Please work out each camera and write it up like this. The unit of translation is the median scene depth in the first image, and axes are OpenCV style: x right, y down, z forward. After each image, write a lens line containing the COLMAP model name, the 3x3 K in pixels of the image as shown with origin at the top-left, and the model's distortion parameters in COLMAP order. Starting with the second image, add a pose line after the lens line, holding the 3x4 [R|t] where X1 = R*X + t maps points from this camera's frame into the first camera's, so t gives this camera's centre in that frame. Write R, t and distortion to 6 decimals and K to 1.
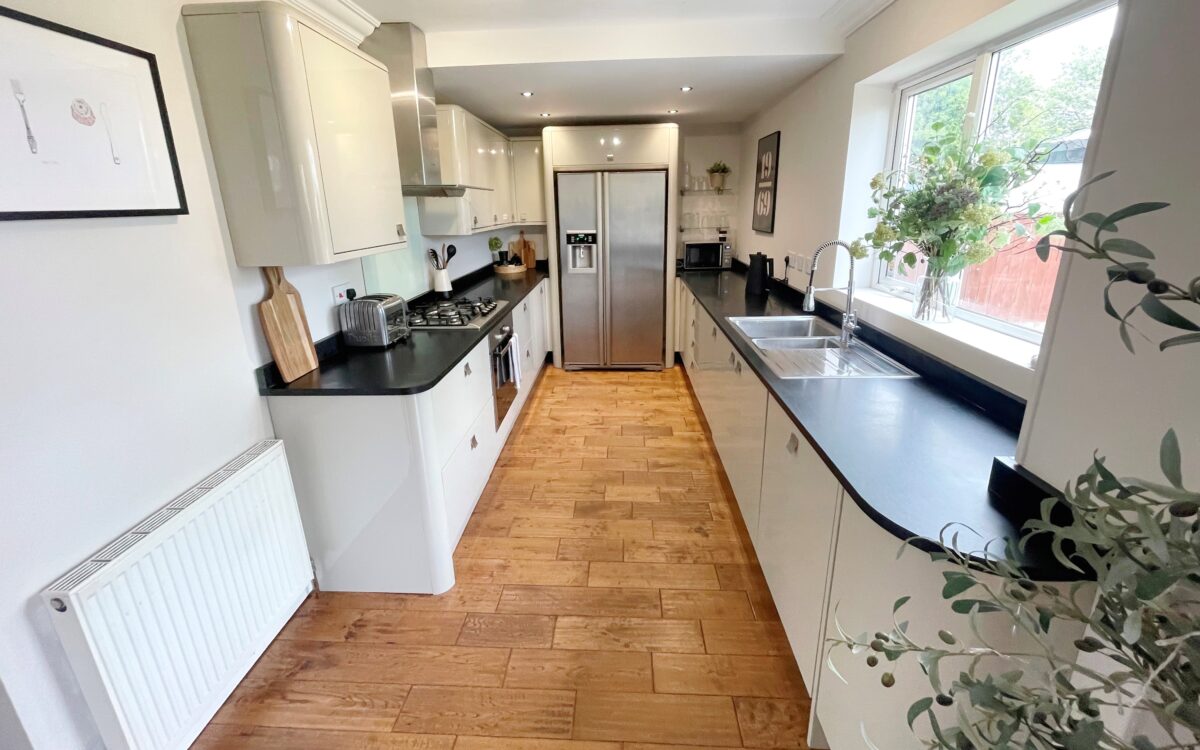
lens RADIAL K [[486.7, 0, 591.8], [0, 486.7, 343.0], [0, 0, 1]] dist [-0.001205, -0.000045]
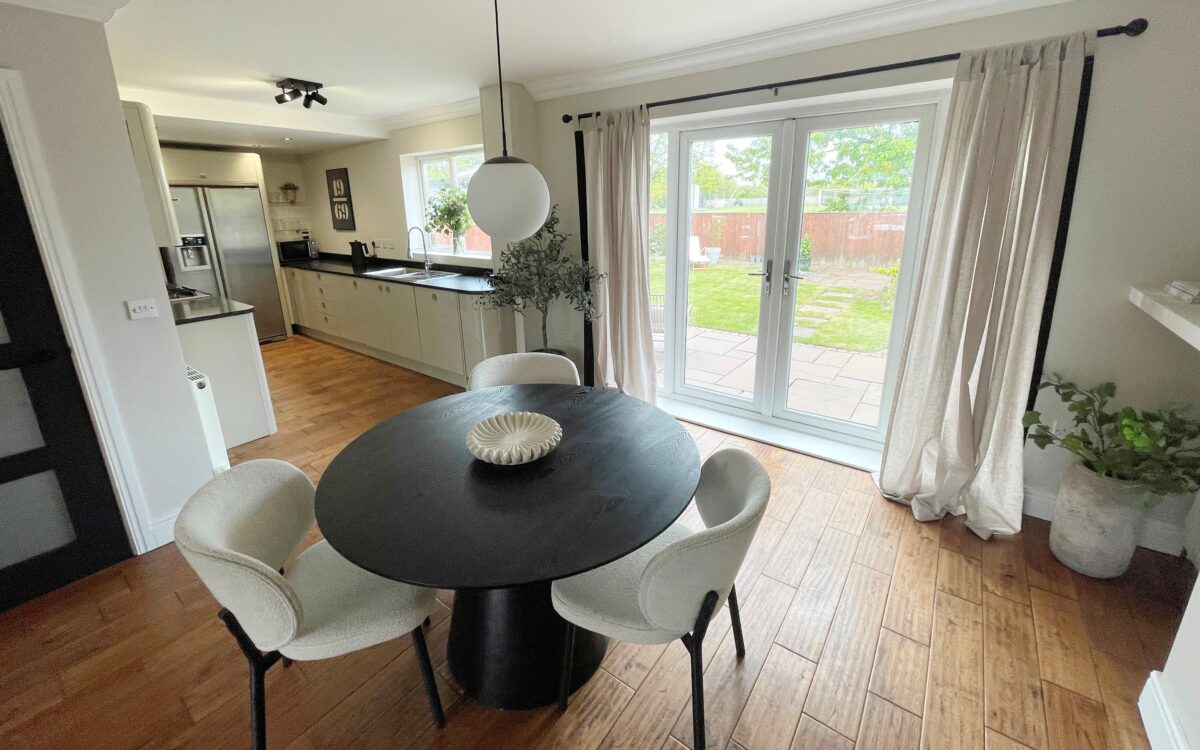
lens RADIAL K [[486.7, 0, 591.4], [0, 486.7, 324.8], [0, 0, 1]] dist [-0.001205, -0.000045]
pose [[0.573310, -0.190279, 0.796938, -0.497991], [0.232682, 0.970424, 0.064312, 0.150426], [-0.785605, 0.148562, 0.600628, -0.505680]]
